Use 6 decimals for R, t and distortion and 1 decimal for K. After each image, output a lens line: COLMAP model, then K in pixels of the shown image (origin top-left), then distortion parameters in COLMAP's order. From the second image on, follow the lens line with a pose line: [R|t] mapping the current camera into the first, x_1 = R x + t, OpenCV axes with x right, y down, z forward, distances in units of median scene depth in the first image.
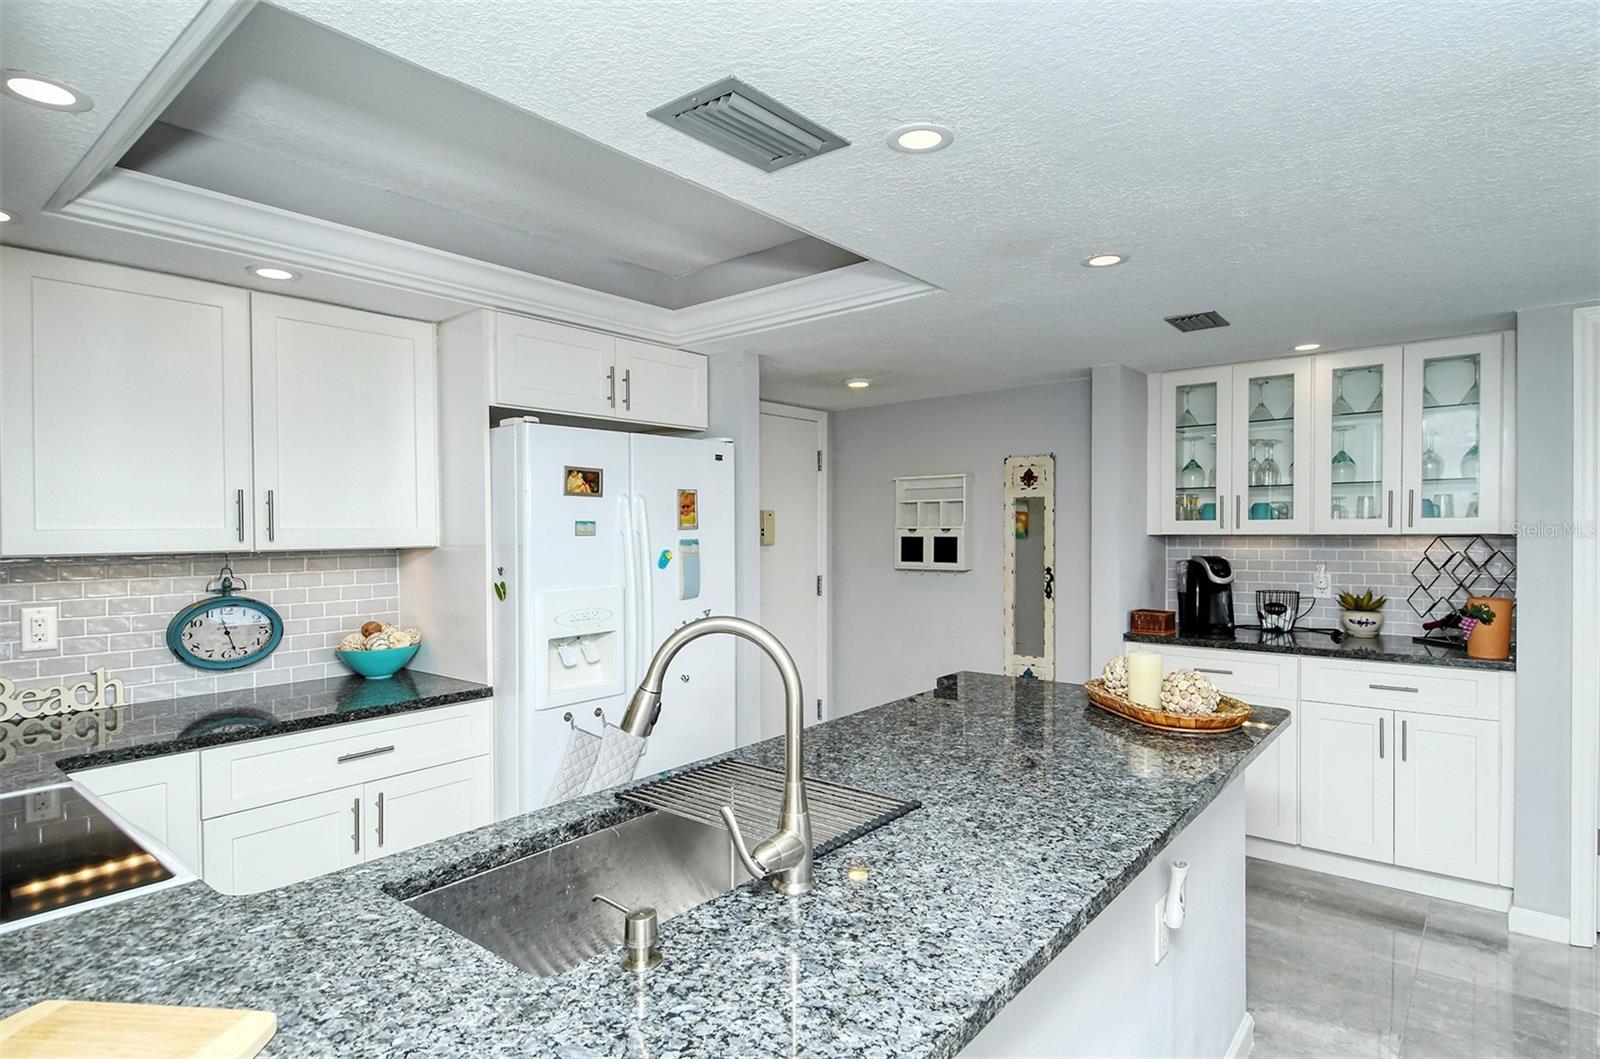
lens RADIAL K [[817.8, 0, 805.3], [0, 817.8, 534.4], [0, 0, 1]] dist [0.022627, -0.000323]
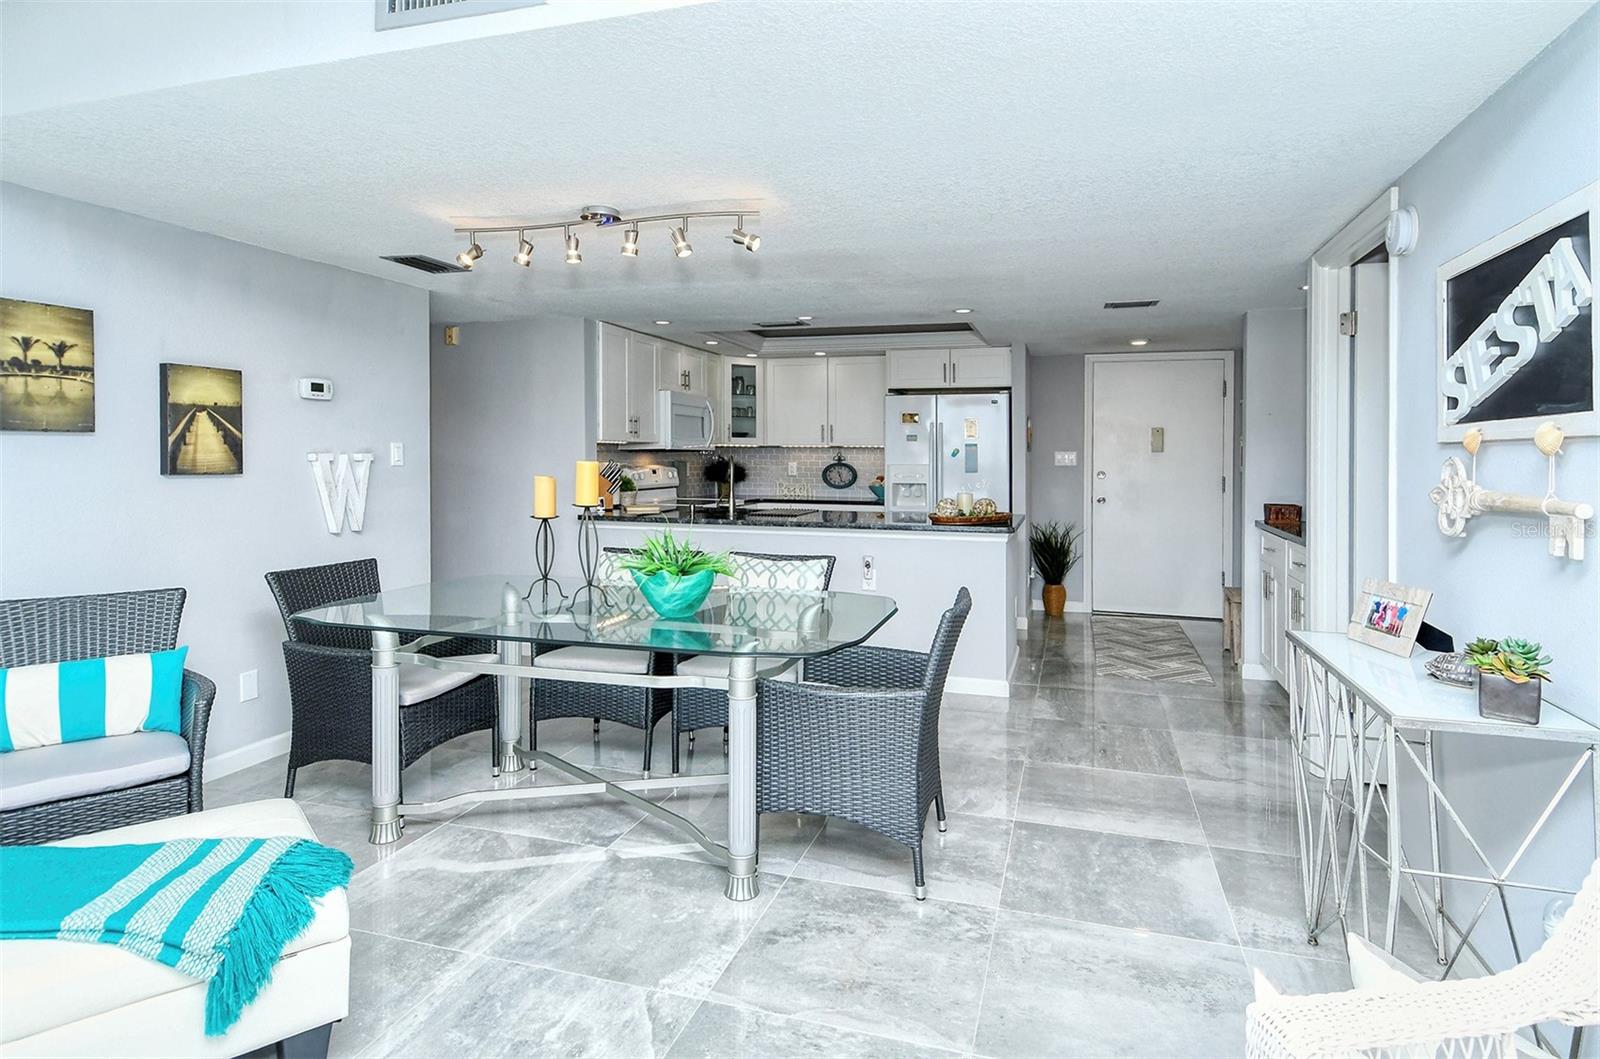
lens RADIAL K [[857.7, 0, 811.4], [0, 857.7, 460.0], [0, 0, 1]] dist [0.034515, -0.016884]
pose [[0.409235, 0.019718, -0.912216, 1.816558], [-0.016007, 0.999768, 0.014429, 0.024010], [0.912289, 0.008697, 0.409456, -0.256581]]
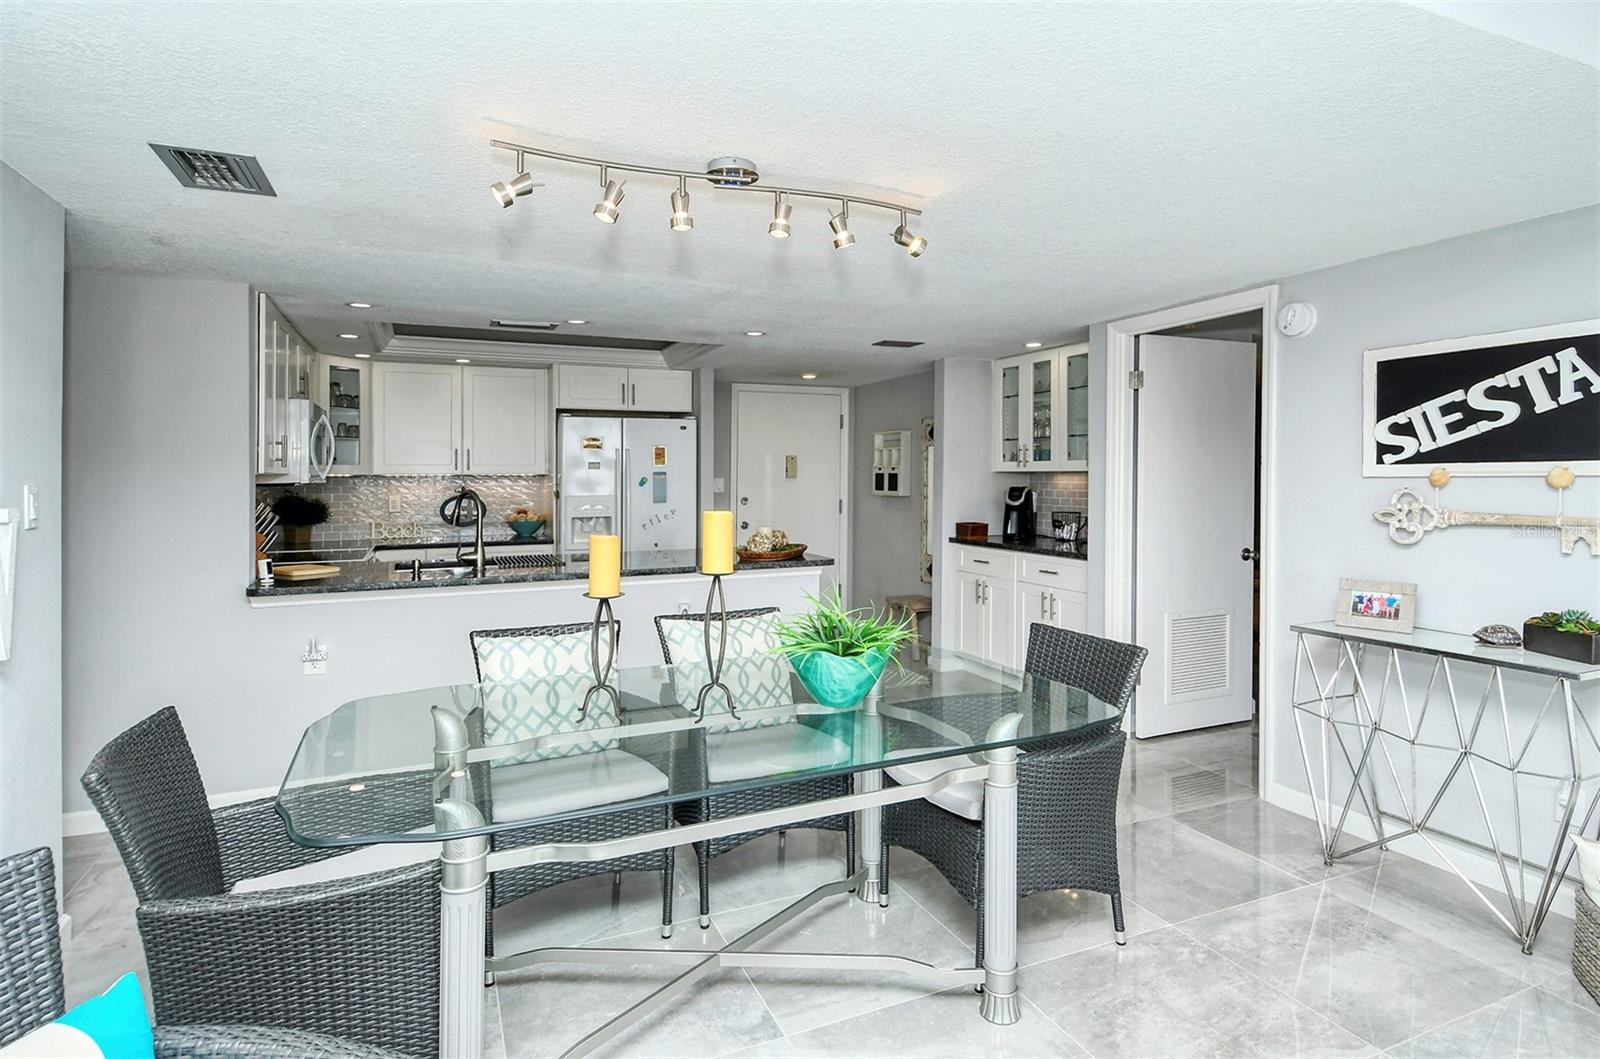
lens RADIAL K [[856.8, 0, 815.2], [0, 856.8, 477.1], [0, 0, 1]] dist [0.030024, 0.000527]
pose [[0.907076, 0.007778, -0.420895, 1.134752], [-0.007617, 0.999969, 0.002063, 0.013113], [0.420898, 0.001334, 0.907107, -0.724796]]
